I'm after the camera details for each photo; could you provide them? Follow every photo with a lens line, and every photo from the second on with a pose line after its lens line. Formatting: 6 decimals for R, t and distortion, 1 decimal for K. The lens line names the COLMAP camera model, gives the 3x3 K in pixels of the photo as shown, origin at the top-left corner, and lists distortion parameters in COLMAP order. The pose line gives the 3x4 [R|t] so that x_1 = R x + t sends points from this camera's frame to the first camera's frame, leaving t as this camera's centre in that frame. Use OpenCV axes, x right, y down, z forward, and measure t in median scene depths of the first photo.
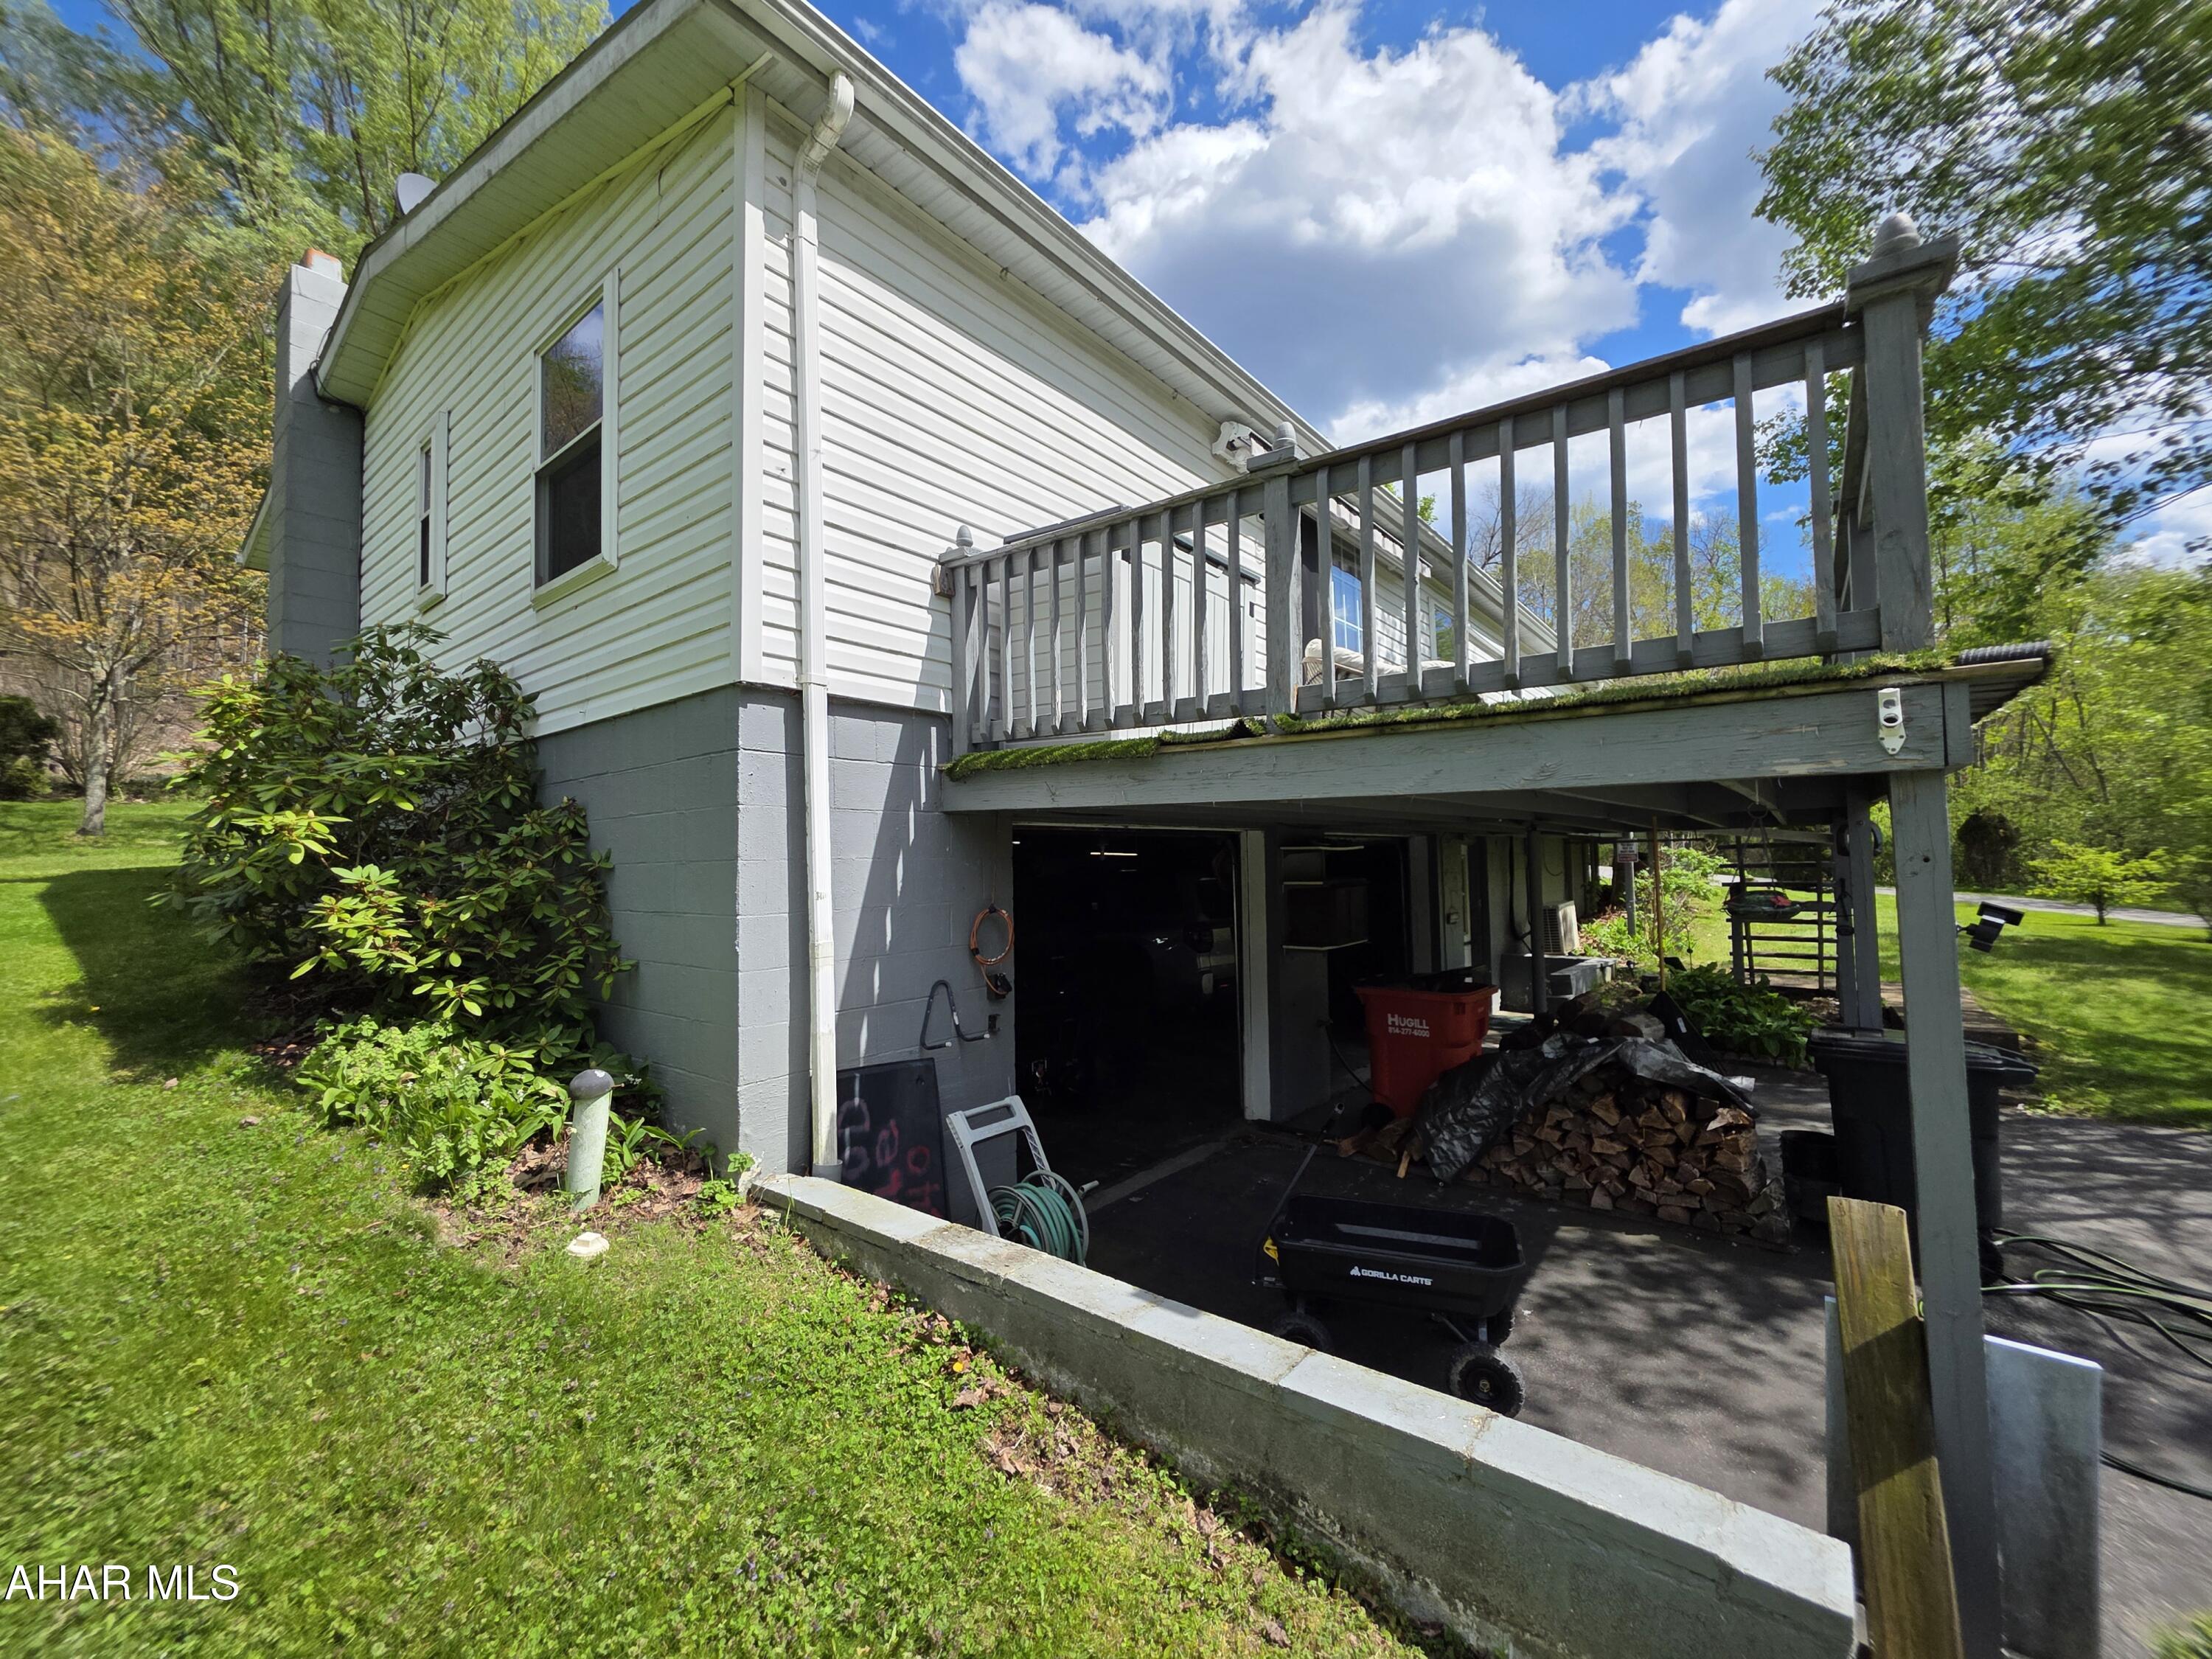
lens RADIAL K [[895.5, 0, 1118.0], [0, 895.5, 820.0], [0, 0, 1]] dist [-0.000715, 0.000142]
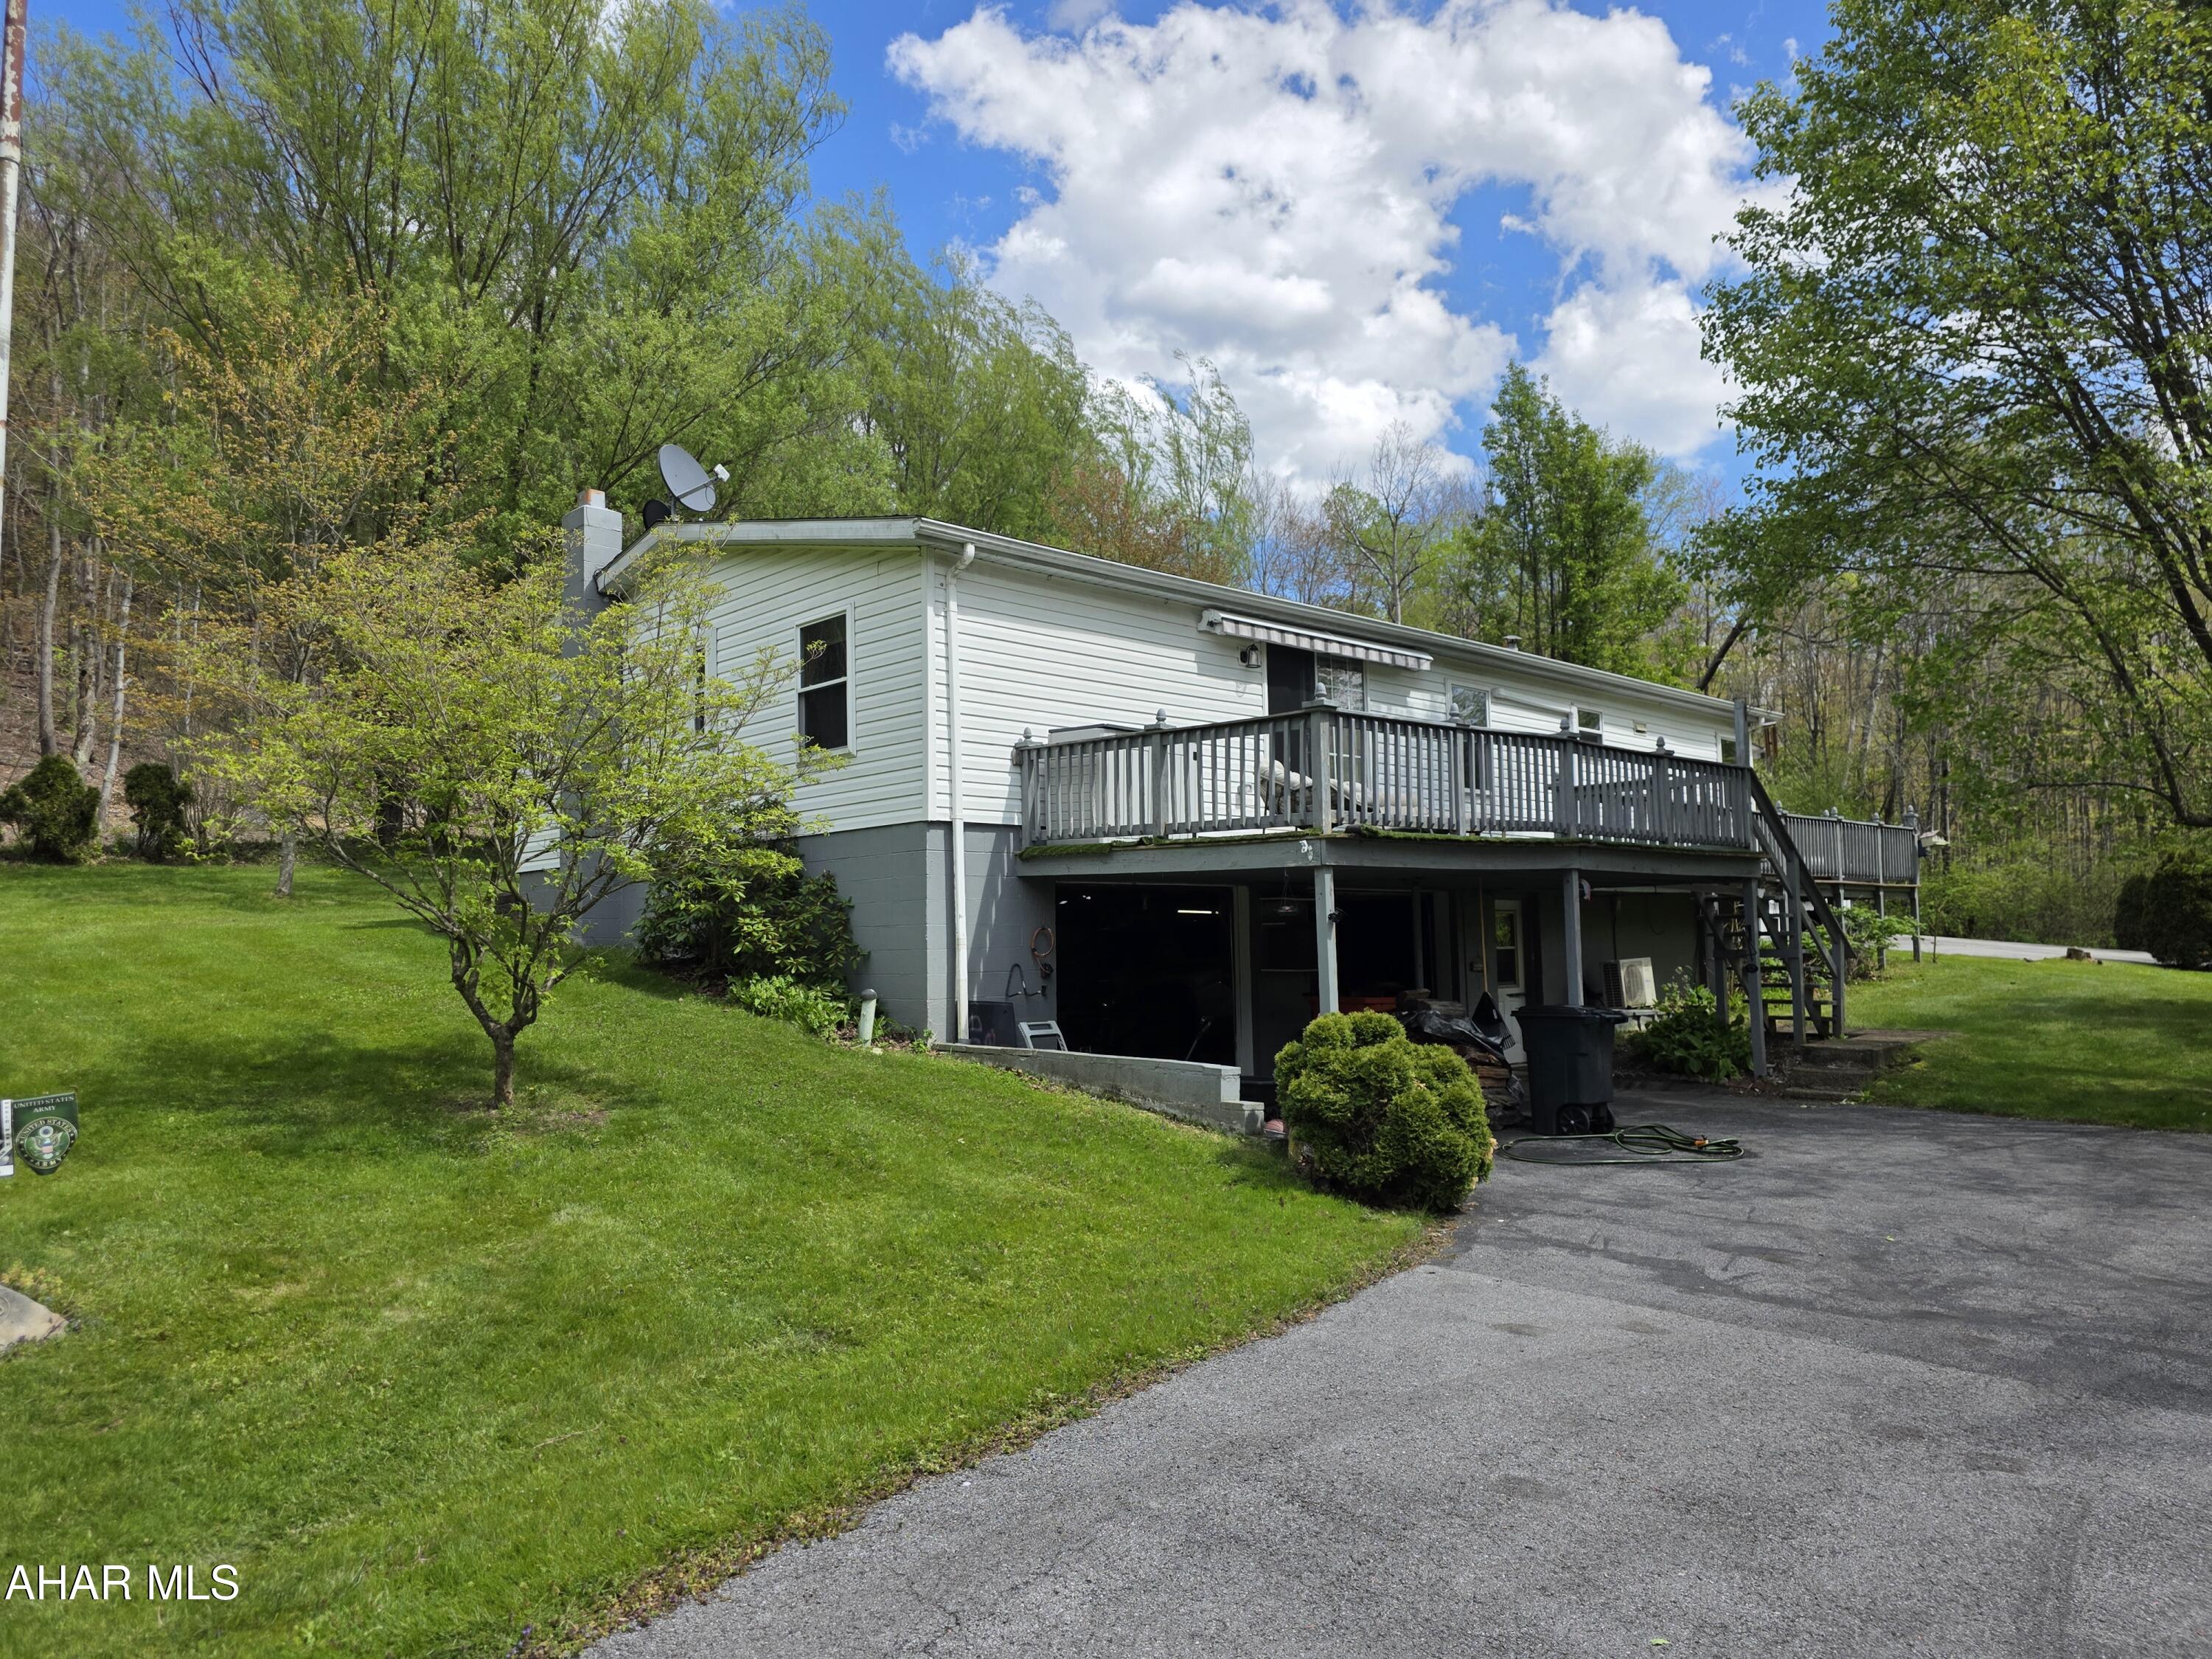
lens RADIAL K [[1476.6, 0, 1106.0], [0, 1476.6, 829.5], [0, 0, 1]] dist [-0.001374, -0.003819]
pose [[0.990059, -0.009813, -0.140307, 0.501066], [0.005369, 0.999473, -0.032013, -0.008727], [0.140547, 0.030942, 0.989590, -2.408683]]
